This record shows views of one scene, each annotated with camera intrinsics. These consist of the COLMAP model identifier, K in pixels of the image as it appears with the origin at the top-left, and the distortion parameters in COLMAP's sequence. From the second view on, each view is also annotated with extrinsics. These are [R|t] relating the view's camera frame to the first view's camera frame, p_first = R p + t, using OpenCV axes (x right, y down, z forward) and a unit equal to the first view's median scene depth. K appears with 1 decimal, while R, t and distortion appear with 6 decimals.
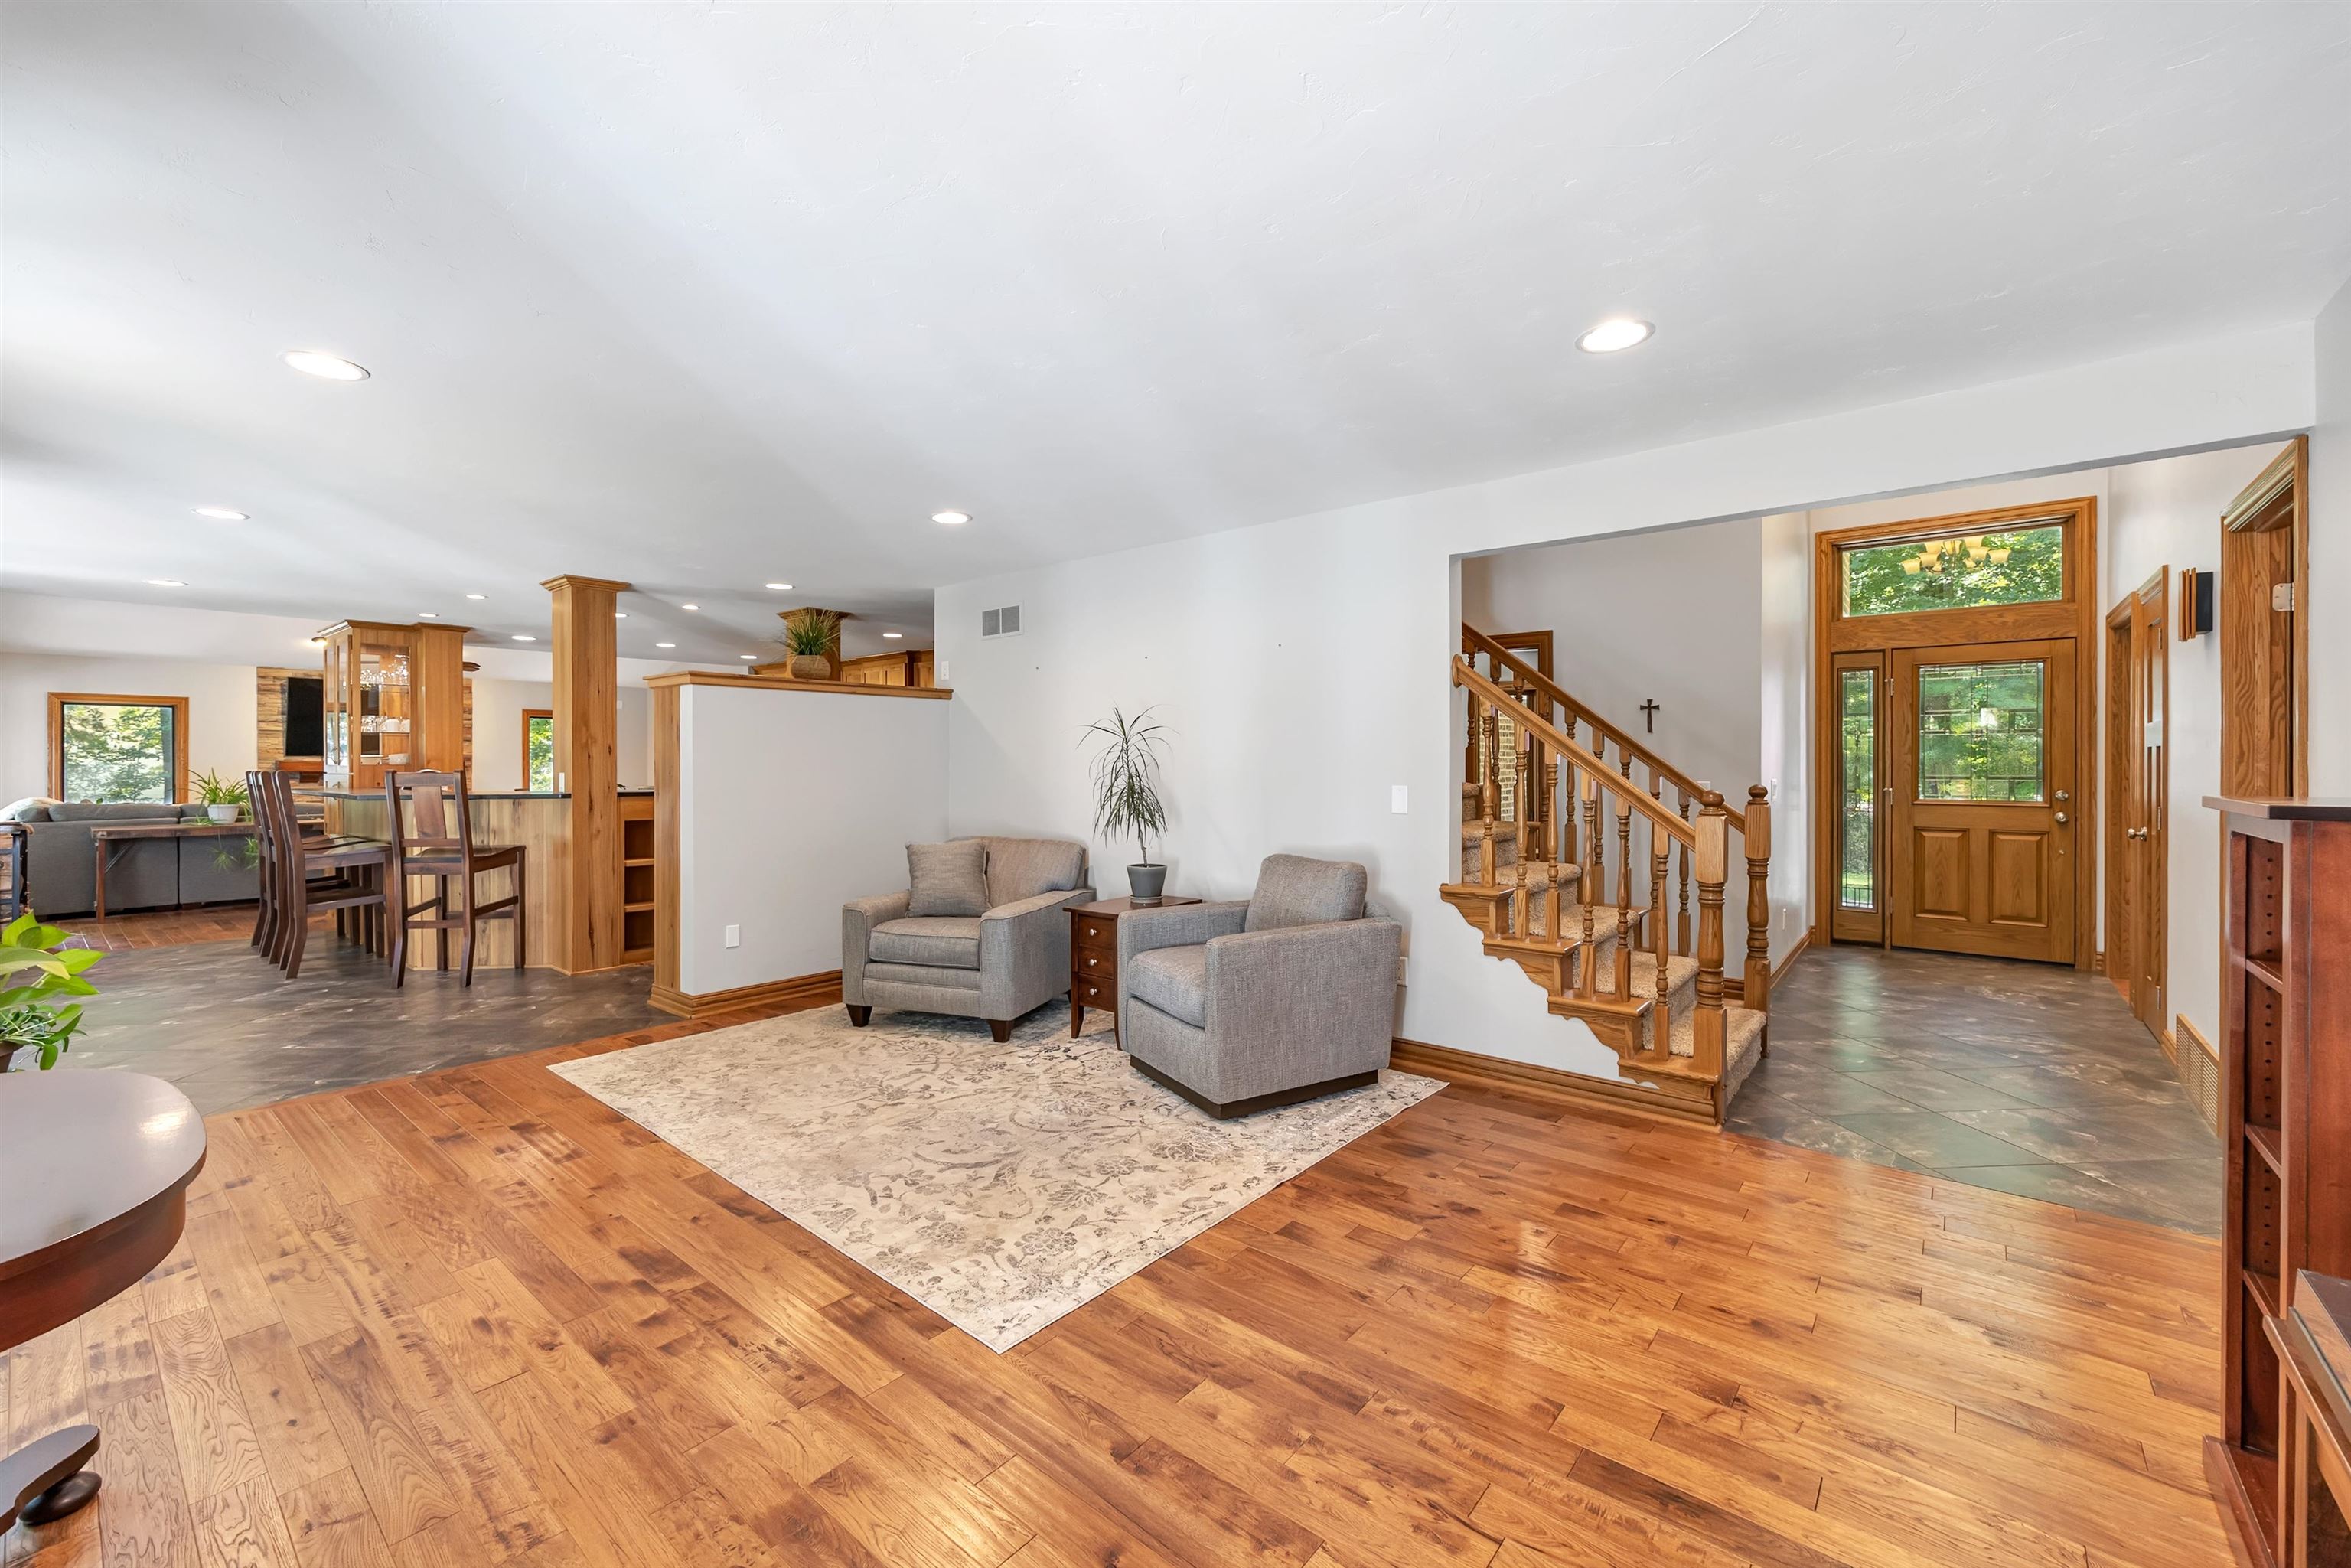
lens RADIAL K [[949.5, 0, 1169.8], [0, 949.5, 774.7], [0, 0, 1]] dist [0.007235, -0.000647]
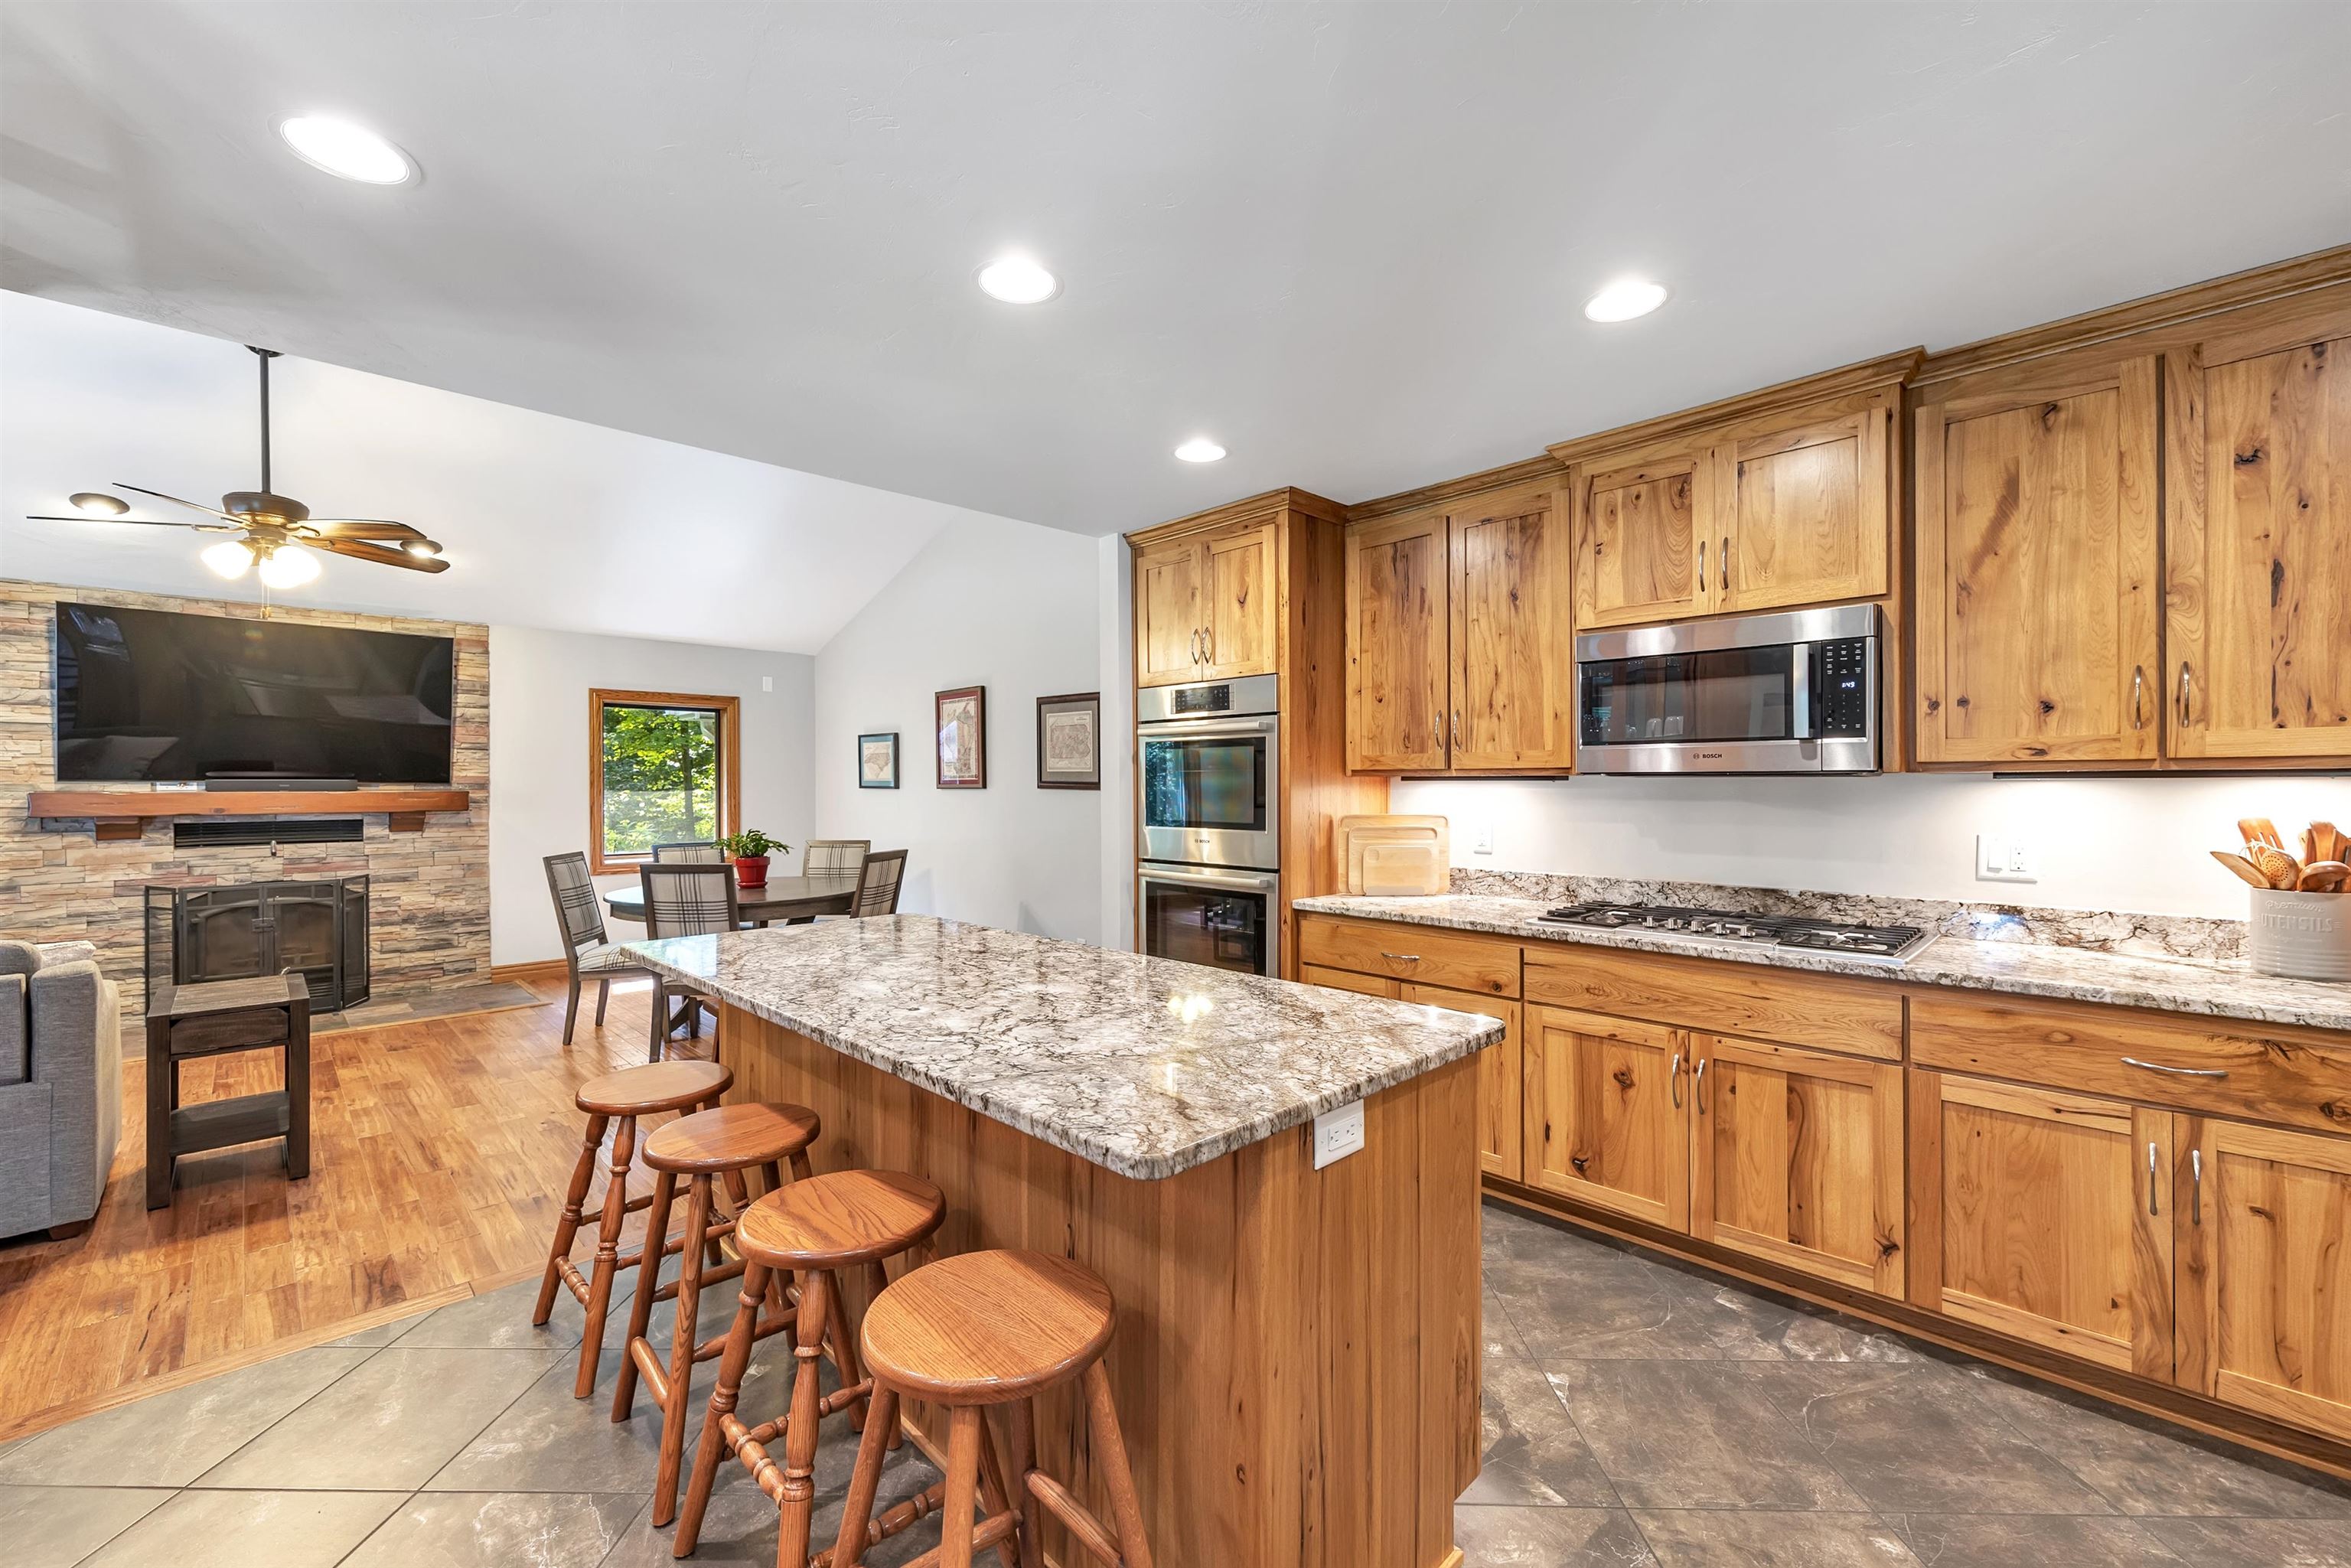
lens RADIAL K [[949.5, 0, 1171.5], [0, 949.5, 784.3], [0, 0, 1]] dist [0.007235, -0.000647]
pose [[0.993671, -0.006968, -0.112113, -0.652969], [0.006057, 0.999946, -0.008462, -0.019548], [0.112166, 0.007729, 0.993659, 1.114593]]
